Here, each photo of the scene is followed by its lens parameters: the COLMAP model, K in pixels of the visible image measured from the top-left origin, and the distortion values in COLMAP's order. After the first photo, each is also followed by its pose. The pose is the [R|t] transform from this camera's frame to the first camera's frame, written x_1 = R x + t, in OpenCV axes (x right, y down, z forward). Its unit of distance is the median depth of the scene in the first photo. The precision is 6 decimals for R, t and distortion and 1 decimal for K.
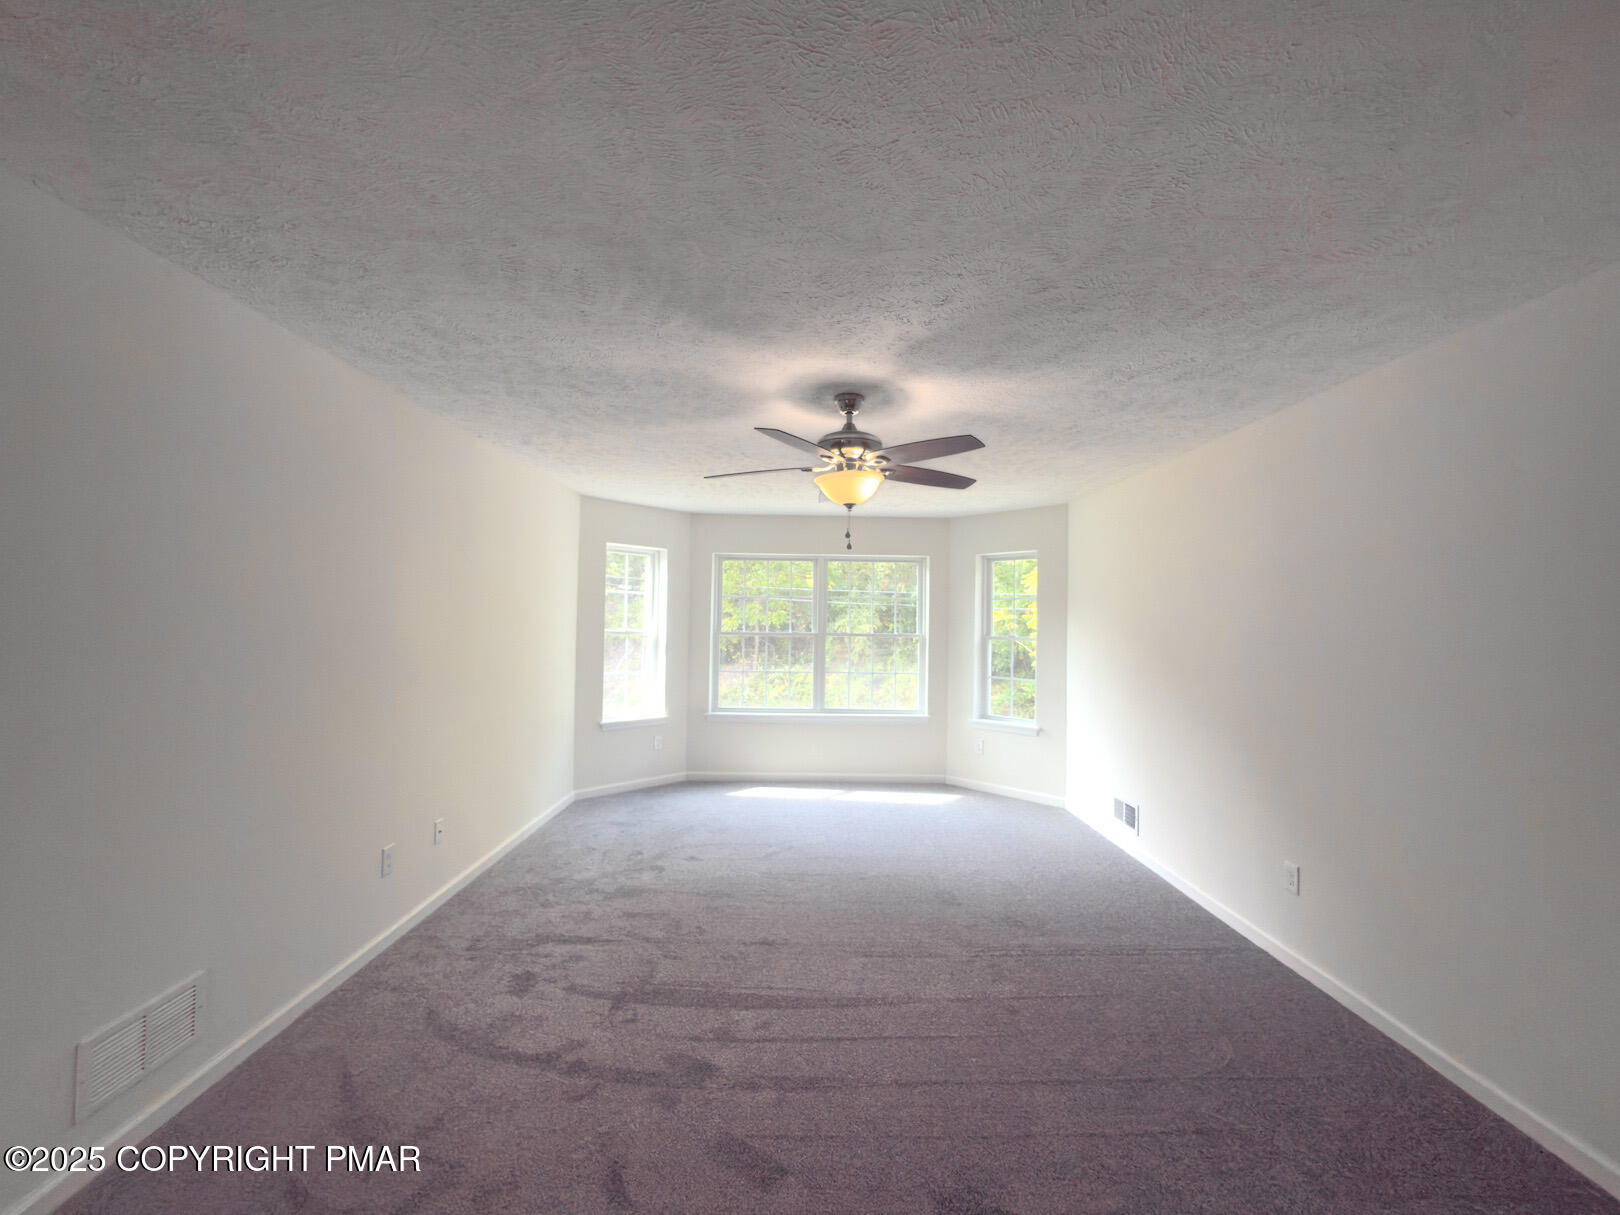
lens RADIAL K [[670.0, 0, 810.0], [0, 670.0, 607.5], [0, 0, 1]] dist [-0.000248, -0.000098]
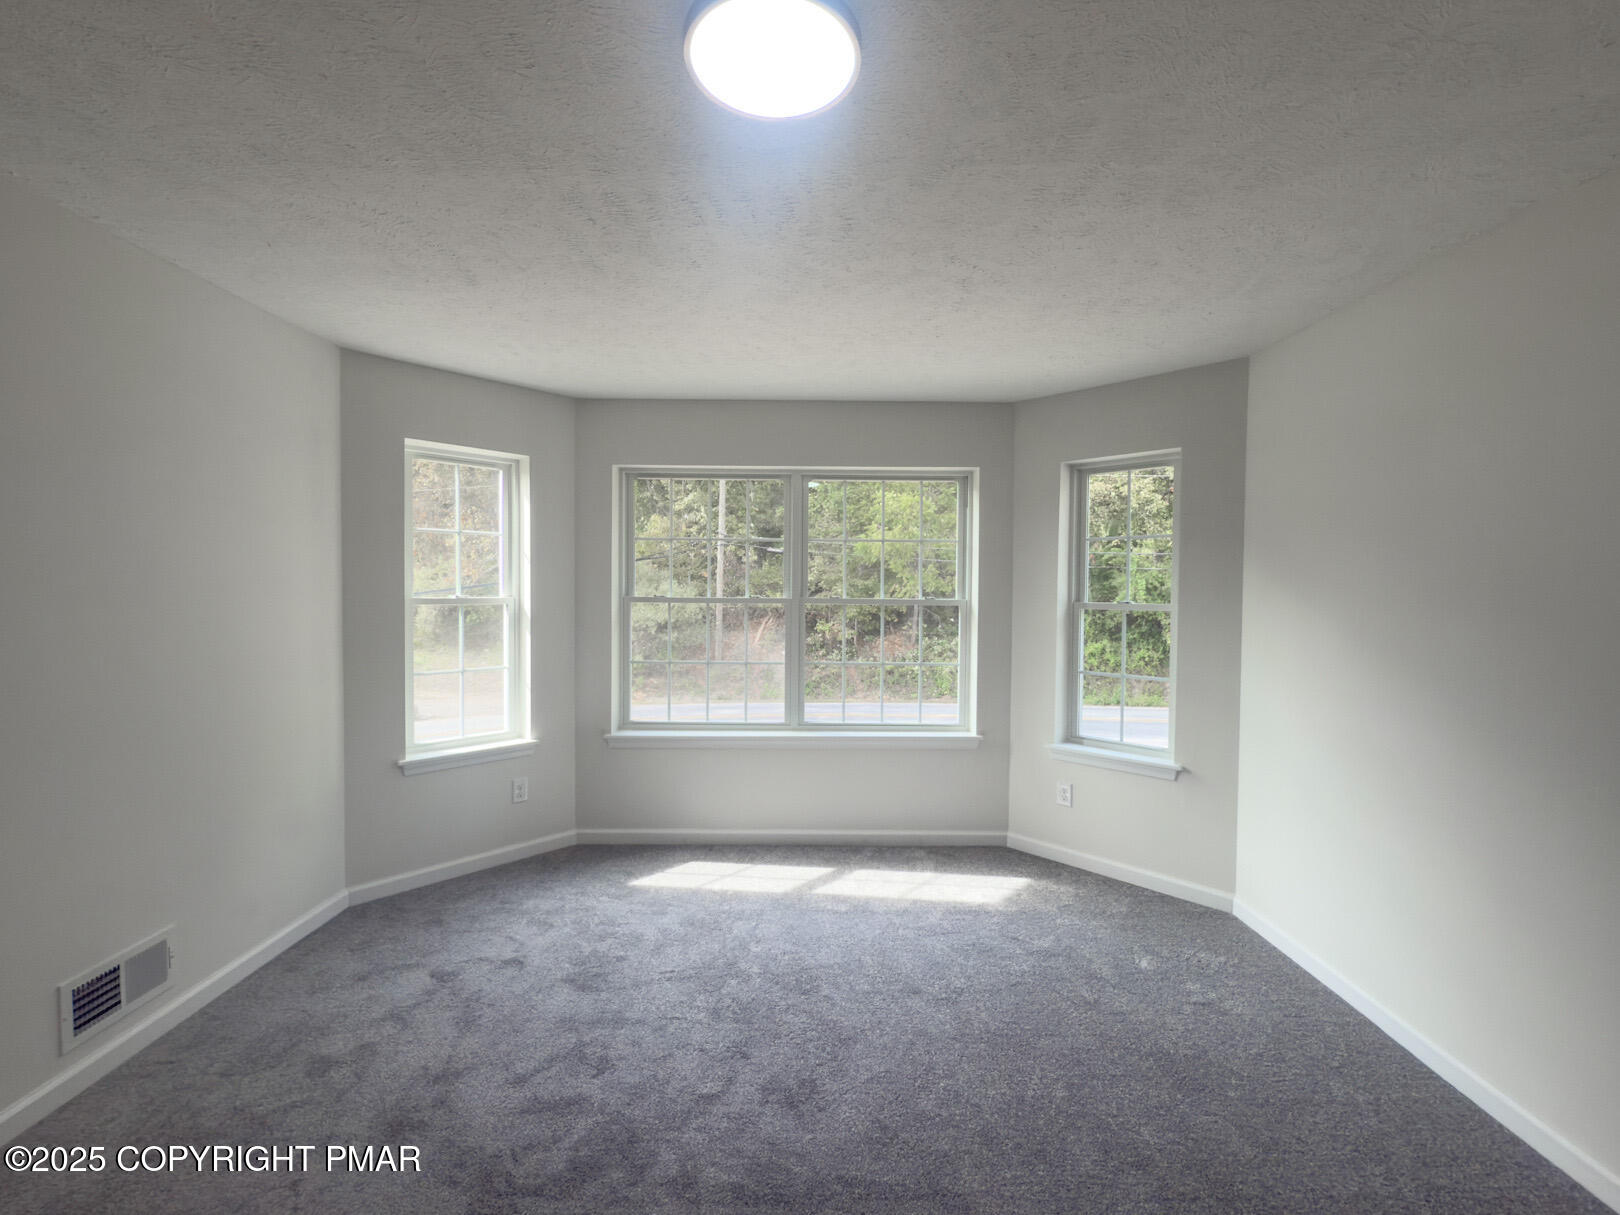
lens RADIAL K [[670.0, 0, 810.0], [0, 670.0, 607.5], [0, 0, 1]] dist [-0.000248, -0.000098]
pose [[0.999986, -0.005230, -0.000391, 0.030579], [0.005244, 0.998550, 0.053578, 0.014446], [0.000110, -0.053580, 0.998564, 0.439797]]
